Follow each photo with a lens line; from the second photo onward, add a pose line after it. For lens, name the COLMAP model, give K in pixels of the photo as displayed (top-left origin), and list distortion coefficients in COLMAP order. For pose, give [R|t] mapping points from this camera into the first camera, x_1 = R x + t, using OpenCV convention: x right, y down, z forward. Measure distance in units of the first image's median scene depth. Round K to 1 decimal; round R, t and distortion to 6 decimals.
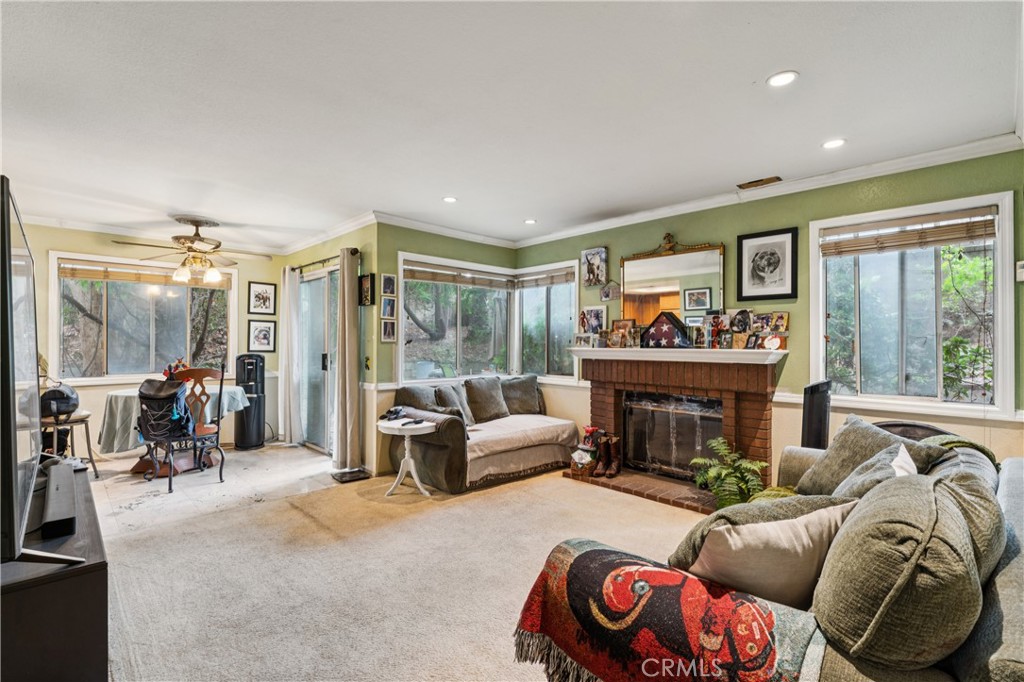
lens RADIAL K [[468.7, 0, 512.0], [0, 468.7, 341.0], [0, 0, 1]] dist [-0.002114, -0.000083]
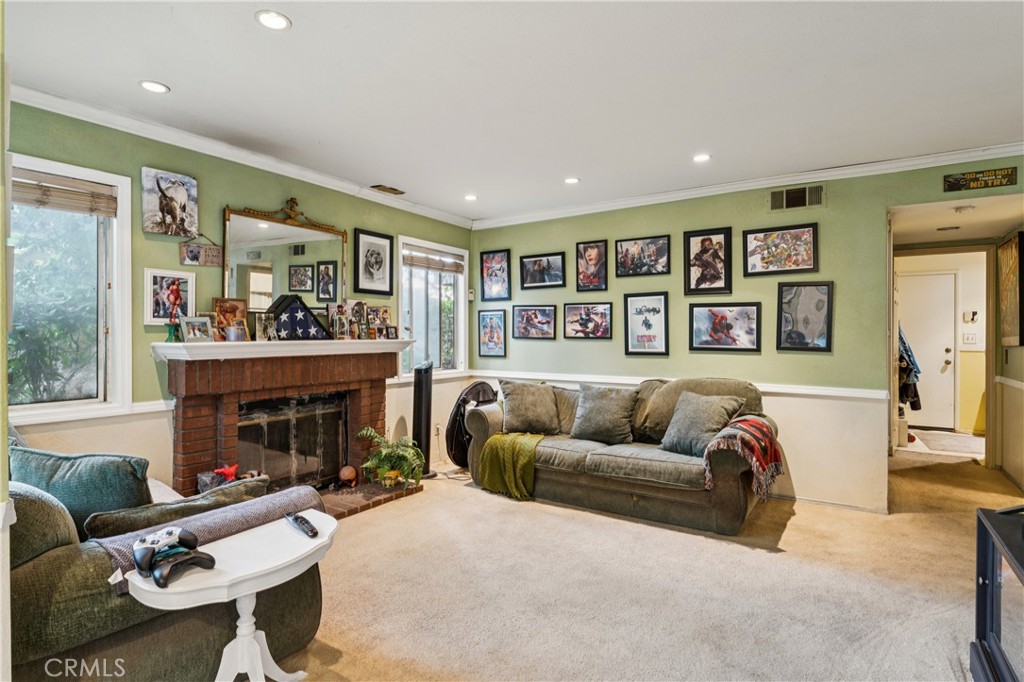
lens RADIAL K [[534.1, 0, 512.2], [0, 534.1, 335.6], [0, 0, 1]] dist [0.000068, -0.000137]
pose [[-0.226488, -0.007735, 0.973983, -0.738655], [-0.006611, 0.999958, 0.006403, -0.000760], [-0.973992, -0.004989, -0.226529, 0.949168]]
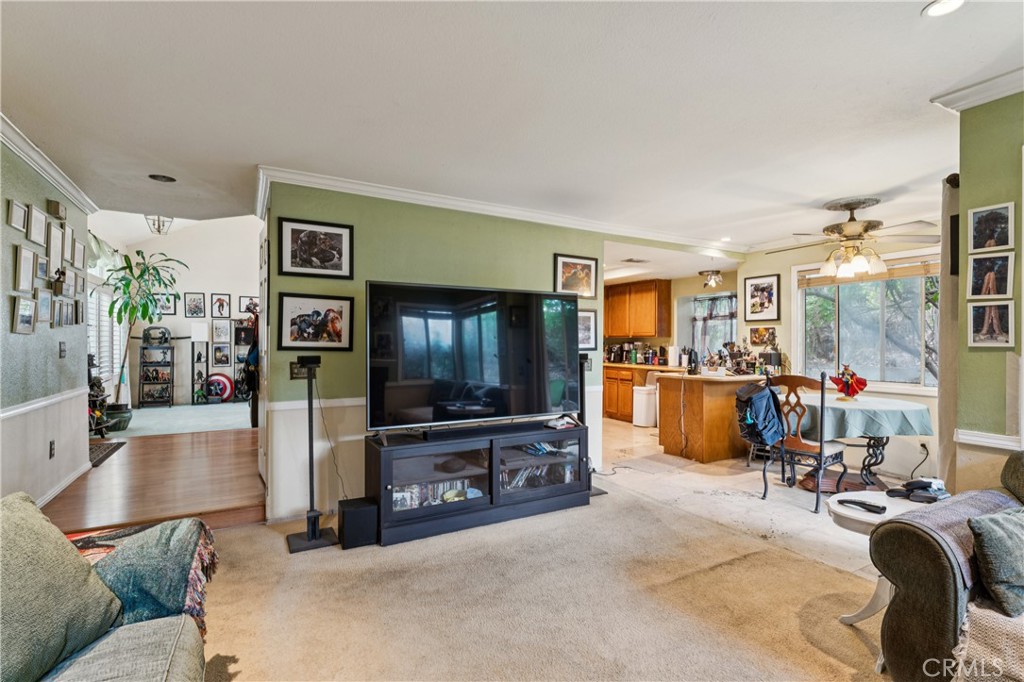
lens RADIAL K [[479.2, 0, 512.0], [0, 479.2, 341.0], [0, 0, 1]] dist [-0.001714, -0.000273]
pose [[-0.258048, -0.008942, -0.966091, 0.402478], [-0.001013, 0.999959, -0.008985, 0.000553], [0.966132, -0.001340, -0.258046, 0.787726]]
